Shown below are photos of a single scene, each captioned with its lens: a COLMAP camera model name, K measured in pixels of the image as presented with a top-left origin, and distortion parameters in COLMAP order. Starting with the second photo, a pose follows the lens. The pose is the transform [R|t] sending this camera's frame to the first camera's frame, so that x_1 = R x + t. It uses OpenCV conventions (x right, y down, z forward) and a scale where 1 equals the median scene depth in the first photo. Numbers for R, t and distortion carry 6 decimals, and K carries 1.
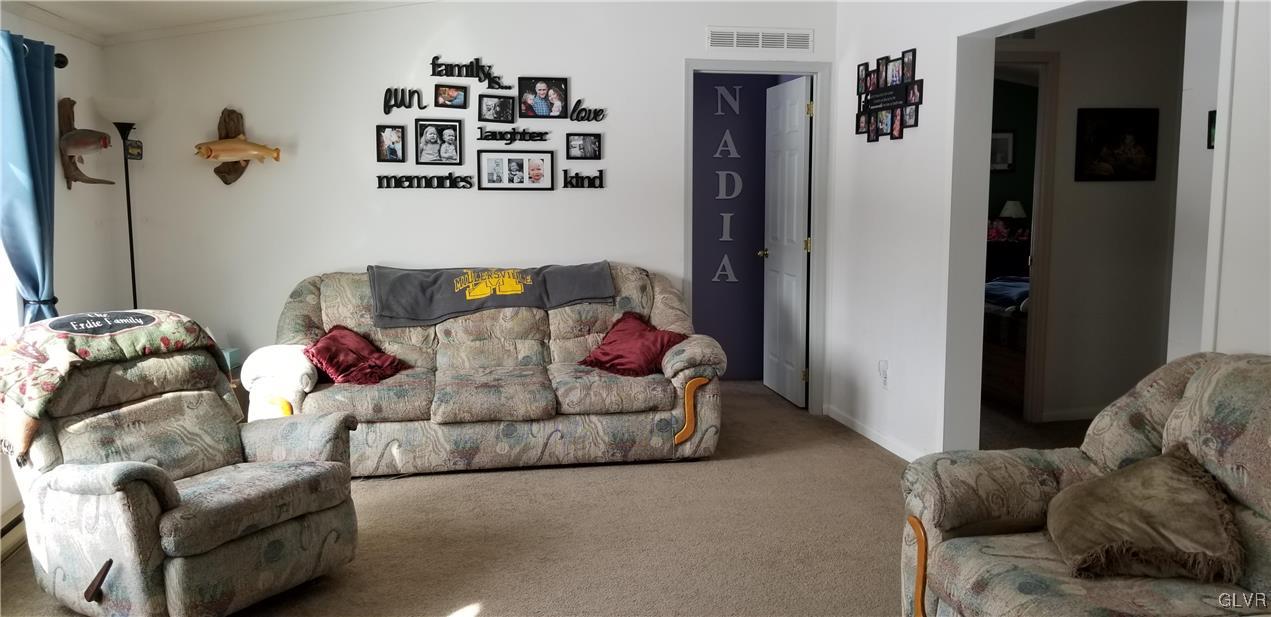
lens RADIAL K [[1004.9, 0, 637.7], [0, 1004.9, 284.1], [0, 0, 1]] dist [0.119321, -0.232745]
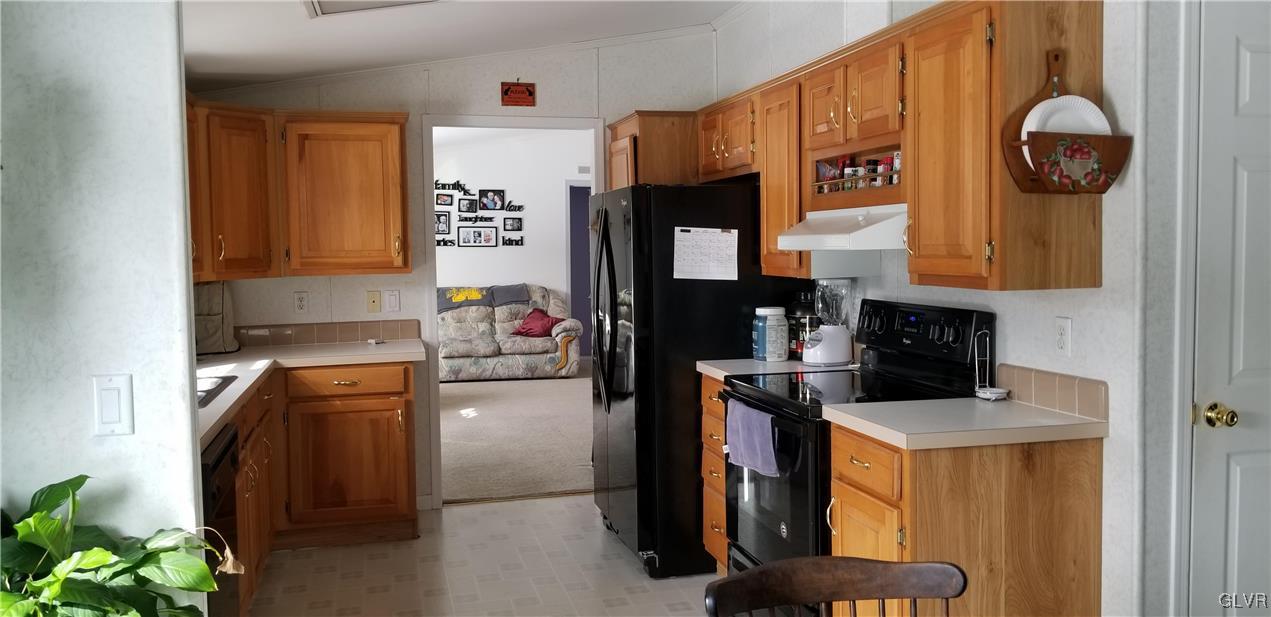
lens RADIAL K [[1004.9, 0, 637.7], [0, 1004.9, 284.1], [0, 0, 1]] dist [0.119321, -0.232745]
pose [[0.998199, -0.006652, 0.059621, 0.072071], [0.010047, 0.998334, -0.056821, 0.093059], [-0.059144, 0.057318, 0.996603, -0.963015]]
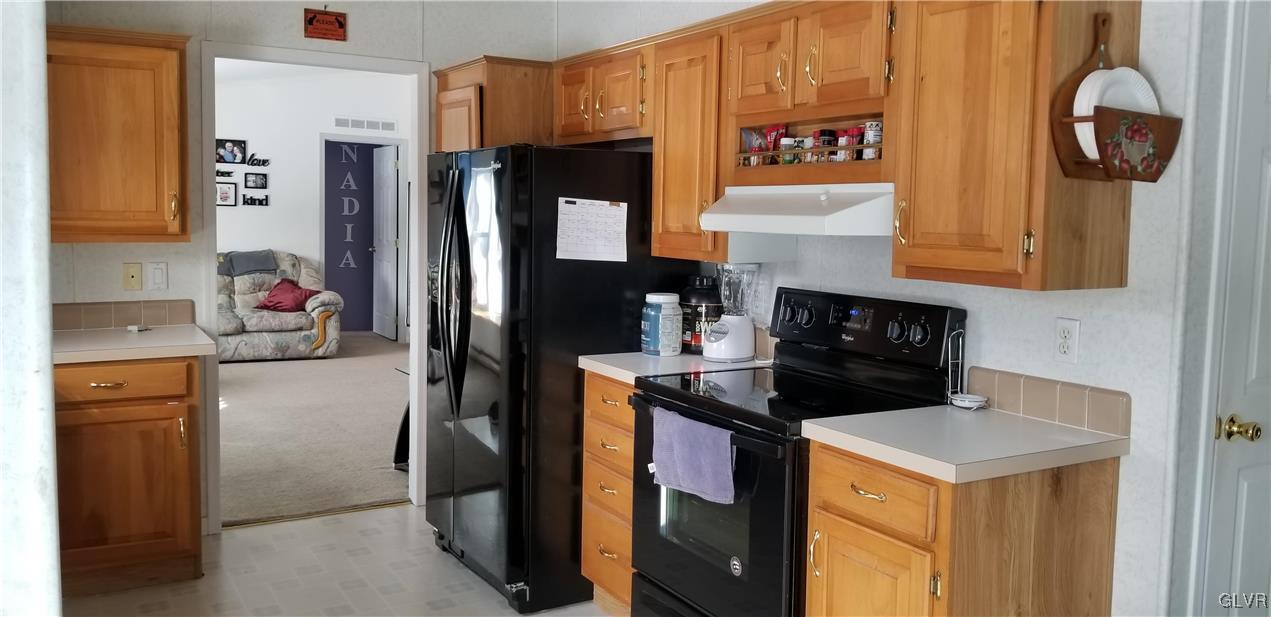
lens RADIAL K [[1004.9, 0, 637.7], [0, 1004.9, 284.1], [0, 0, 1]] dist [0.119321, -0.232745]
pose [[0.942511, 0.002973, 0.334161, -0.020439], [0.004366, 0.999766, -0.021210, 0.075659], [-0.334146, 0.021450, 0.942277, -0.826371]]
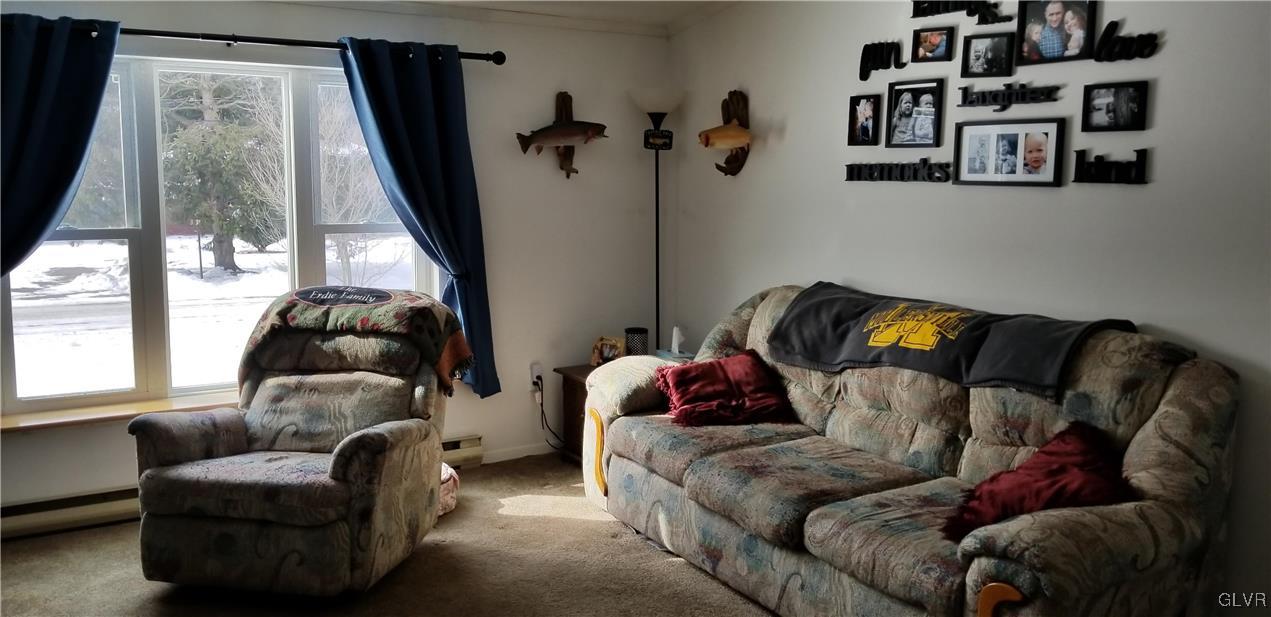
lens RADIAL K [[977.9, 0, 633.9], [0, 977.9, 289.0], [0, 0, 1]] dist [0.086615, -0.201797]
pose [[0.346969, 0.112603, -0.931093, 0.371630], [-0.102714, 0.991357, 0.081615, -0.057632], [0.932235, 0.067318, 0.355536, 0.592155]]
